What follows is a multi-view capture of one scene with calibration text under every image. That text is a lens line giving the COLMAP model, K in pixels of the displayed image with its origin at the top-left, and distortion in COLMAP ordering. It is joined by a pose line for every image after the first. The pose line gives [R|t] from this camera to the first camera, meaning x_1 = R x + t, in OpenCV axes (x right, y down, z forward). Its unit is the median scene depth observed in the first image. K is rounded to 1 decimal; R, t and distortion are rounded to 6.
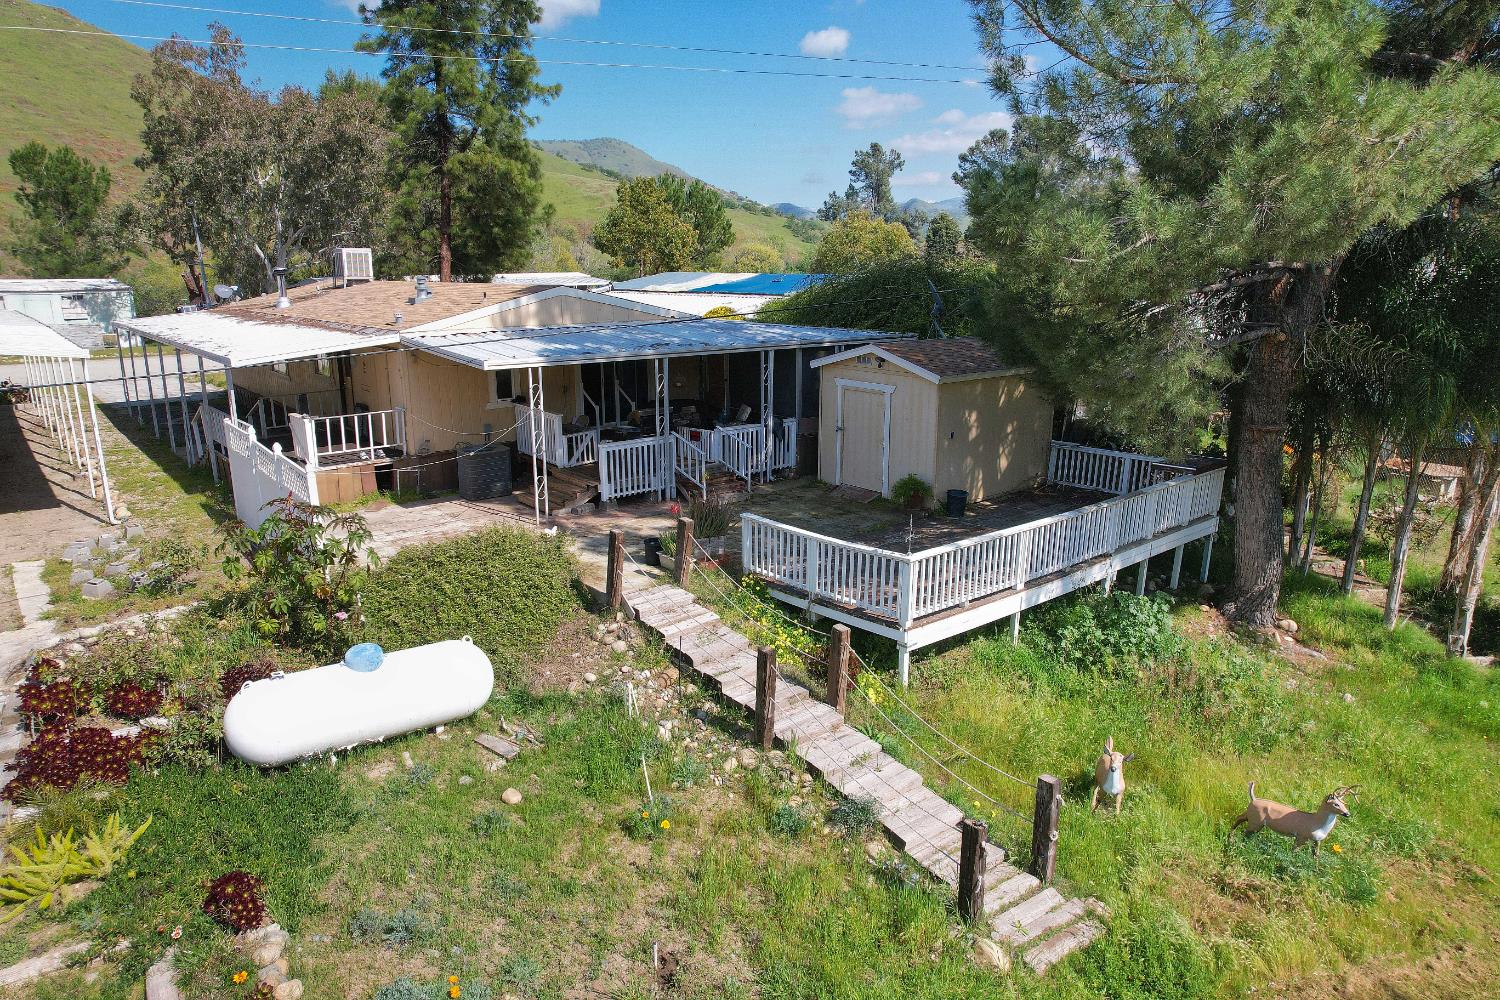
lens RADIAL K [[956.7, 0, 749.7], [0, 956.7, 497.0], [0, 0, 1]] dist [-0.074892, 0.071453]
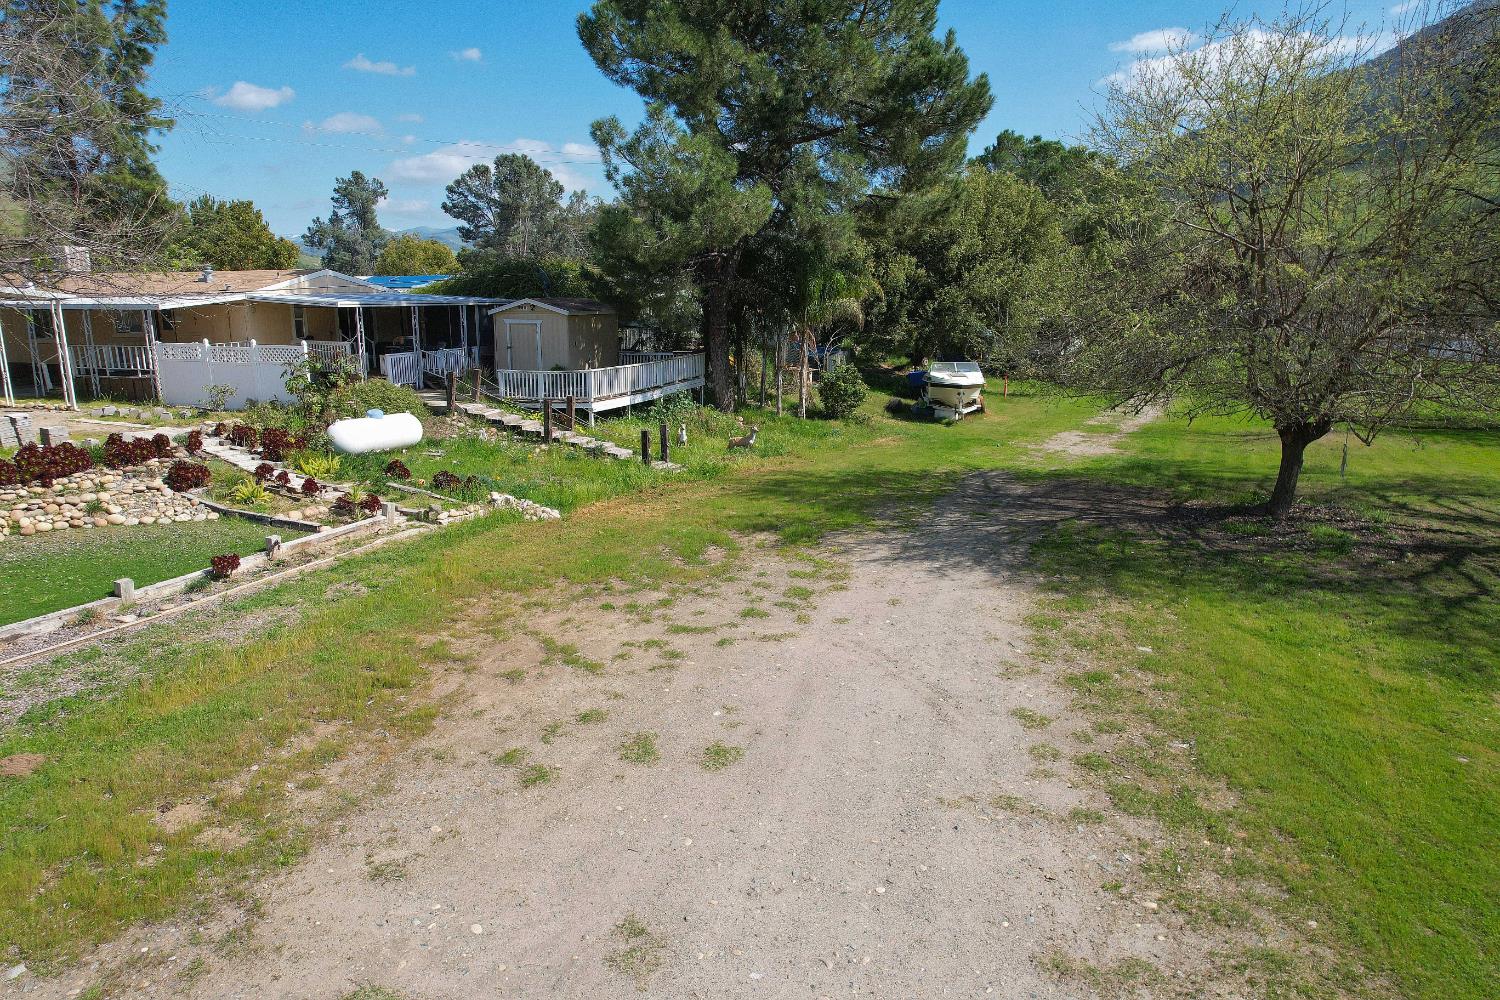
lens RADIAL K [[956.7, 0, 749.7], [0, 956.7, 497.0], [0, 0, 1]] dist [-0.074892, 0.071453]
pose [[0.862542, -0.107406, 0.494455, -0.478731], [0.121868, 0.992542, 0.003010, 0.286391], [-0.491090, 0.057662, 0.869198, -0.850000]]
